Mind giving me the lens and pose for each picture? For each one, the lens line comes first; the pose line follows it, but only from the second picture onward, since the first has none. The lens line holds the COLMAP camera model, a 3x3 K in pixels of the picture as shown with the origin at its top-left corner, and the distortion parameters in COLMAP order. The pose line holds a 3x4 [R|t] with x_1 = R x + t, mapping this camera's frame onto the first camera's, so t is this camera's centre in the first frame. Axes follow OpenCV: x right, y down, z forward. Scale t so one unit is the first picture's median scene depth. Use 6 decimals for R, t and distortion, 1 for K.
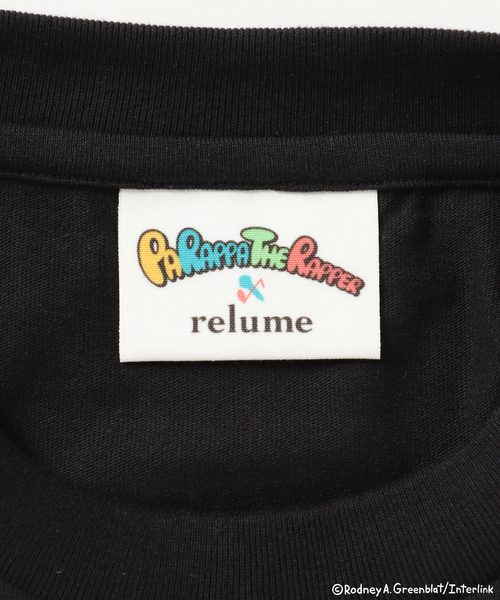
lens RADIAL K [[1237.1, 0, 249.9], [0, 1237.1, 298.7], [0, 0, 1]] dist [0.699850, 0.000000]
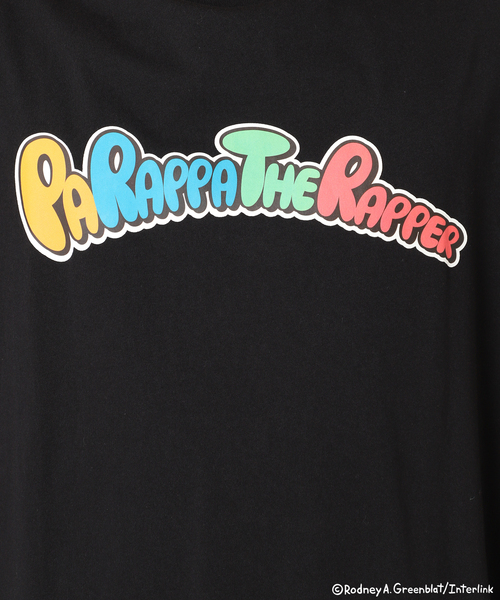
lens RADIAL K [[1237.1, 0, 249.6], [0, 1237.1, 303.9], [0, 0, 1]] dist [0.699850, 0.000000]
pose [[0.999628, -0.027027, -0.003527, 0.004389], [0.027144, 0.998868, 0.039070, -0.007381], [0.002467, -0.039151, 0.999230, 0.511262]]
